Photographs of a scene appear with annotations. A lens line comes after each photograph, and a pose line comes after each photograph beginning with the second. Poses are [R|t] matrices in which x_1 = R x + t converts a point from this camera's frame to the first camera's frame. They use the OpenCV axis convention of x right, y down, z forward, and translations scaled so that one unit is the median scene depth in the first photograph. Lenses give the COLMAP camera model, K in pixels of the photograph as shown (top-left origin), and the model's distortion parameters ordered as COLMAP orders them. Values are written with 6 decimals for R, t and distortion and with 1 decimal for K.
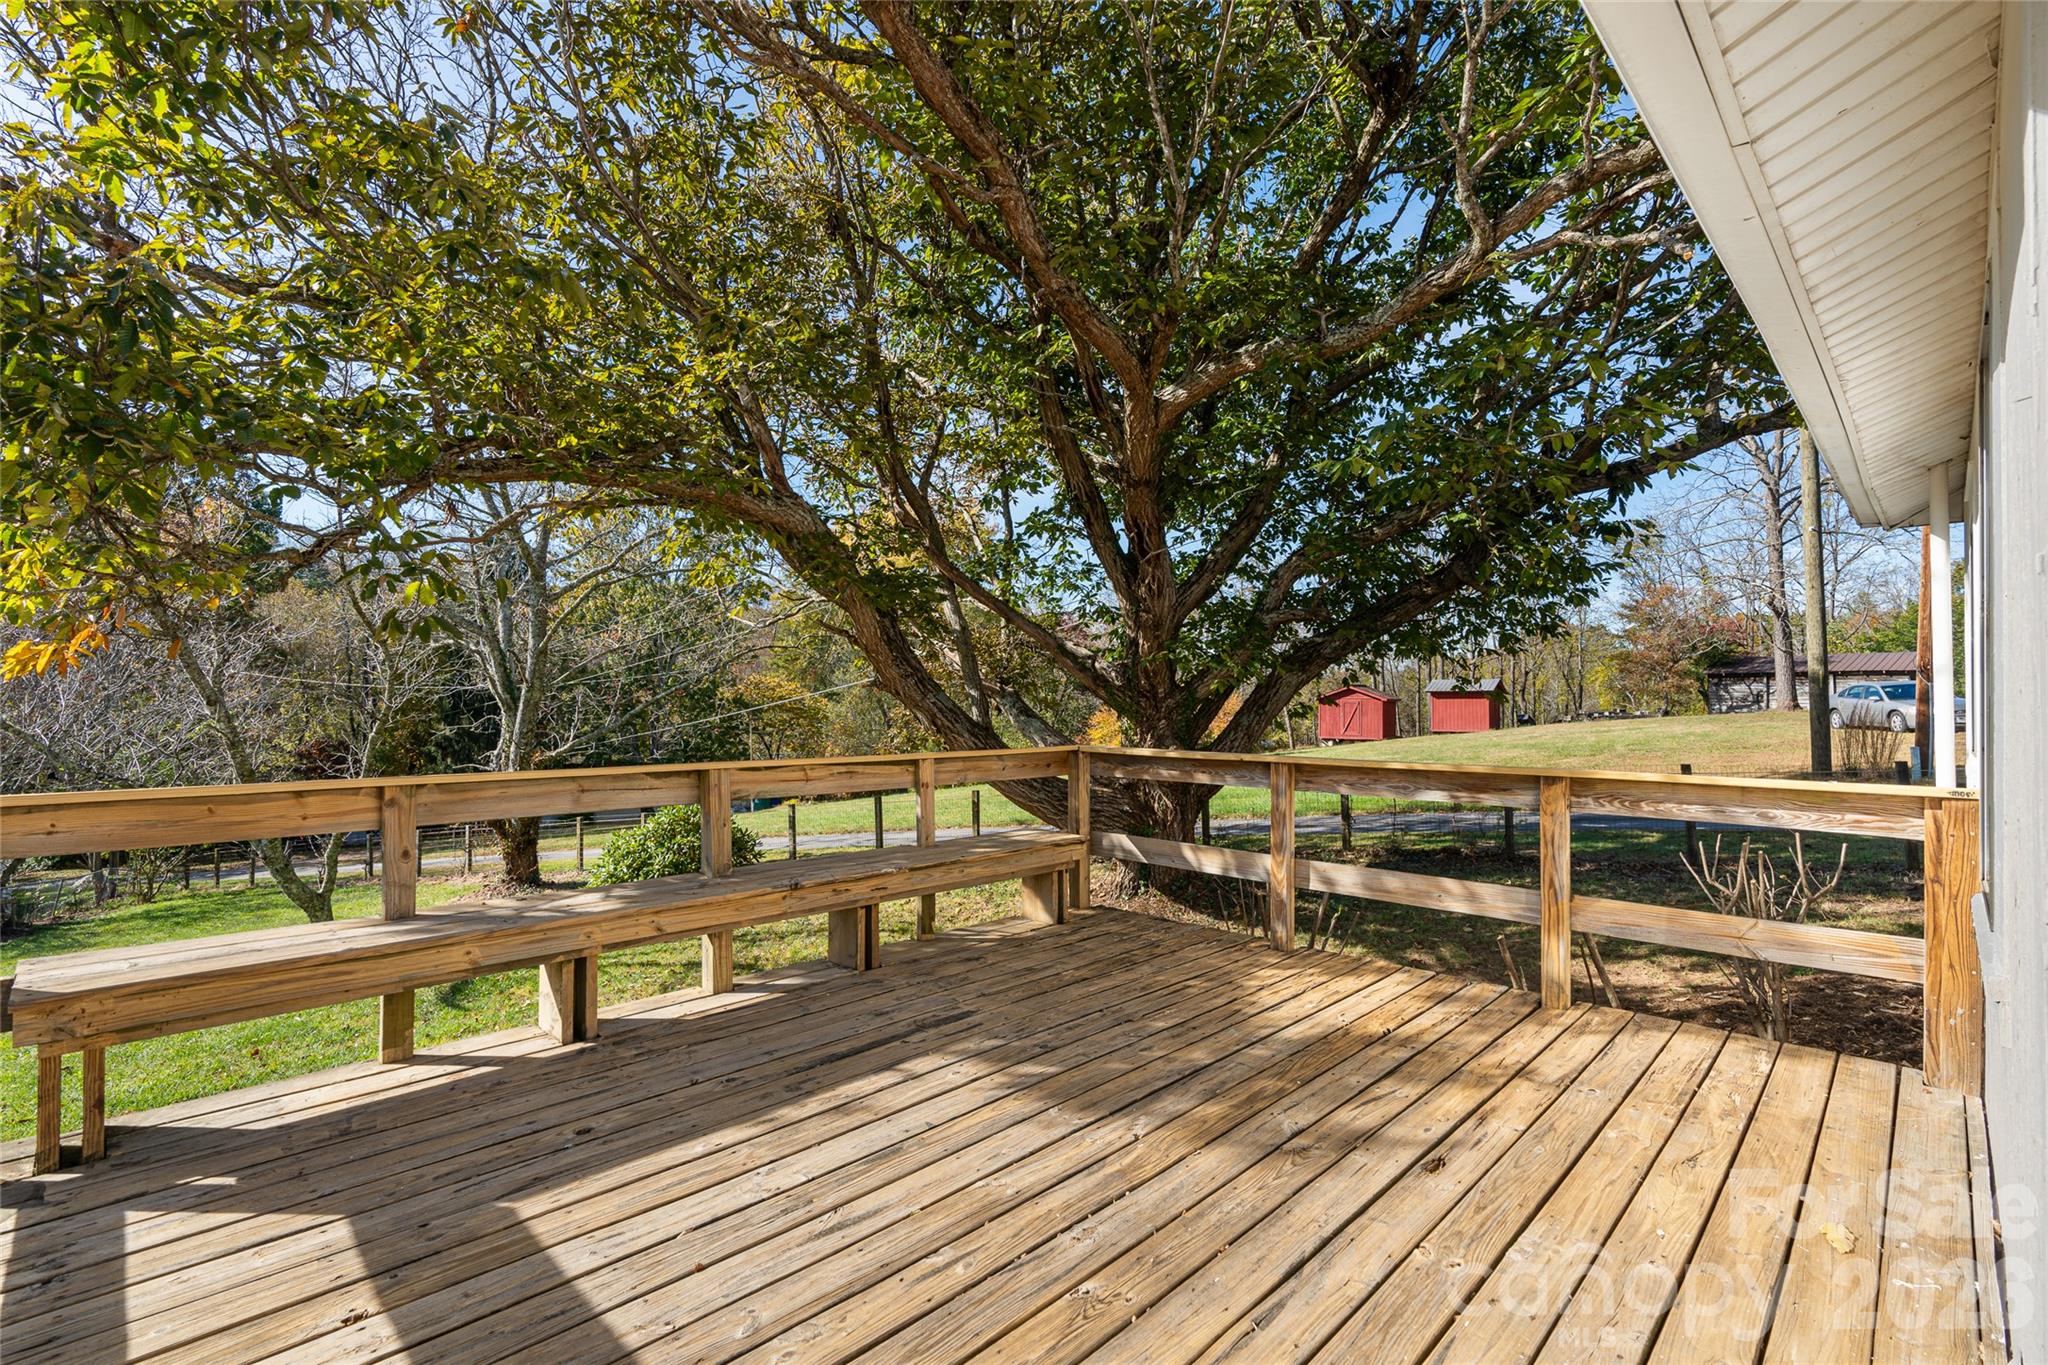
lens RADIAL K [[906.8, 0, 1021.4], [0, 906.8, 691.9], [0, 0, 1]] dist [-0.007731, 0.000540]
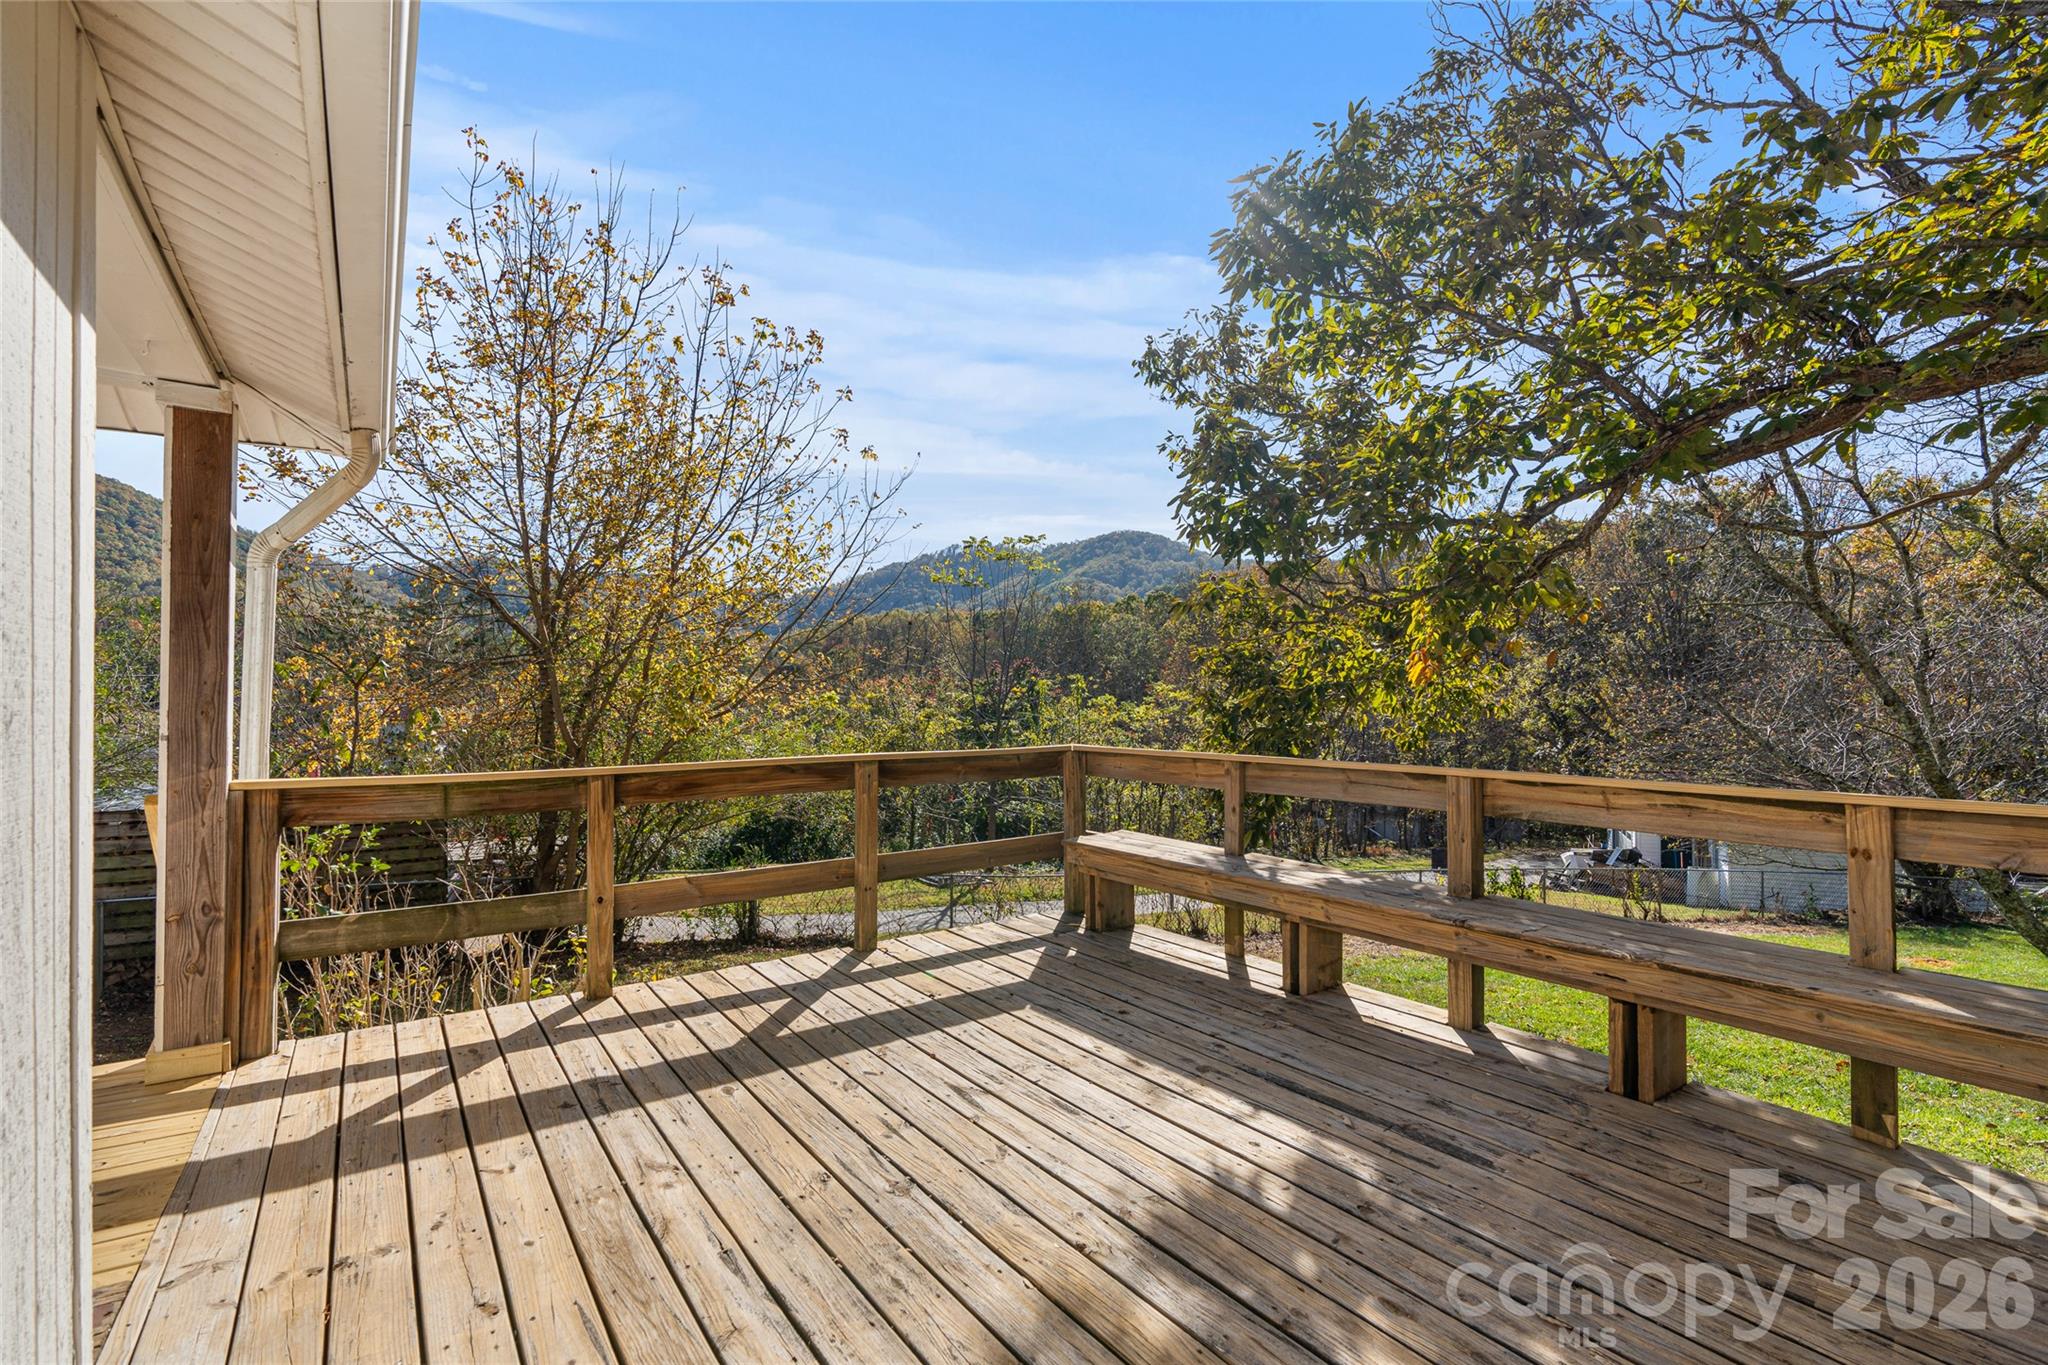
lens RADIAL K [[906.8, 0, 1020.7], [0, 906.8, 688.1], [0, 0, 1]] dist [-0.007731, 0.000540]
pose [[-0.144962, -0.015349, -0.989318, 0.801743], [0.009907, 0.999807, -0.016964, 0.012937], [0.989388, -0.012260, -0.144782, 0.924527]]
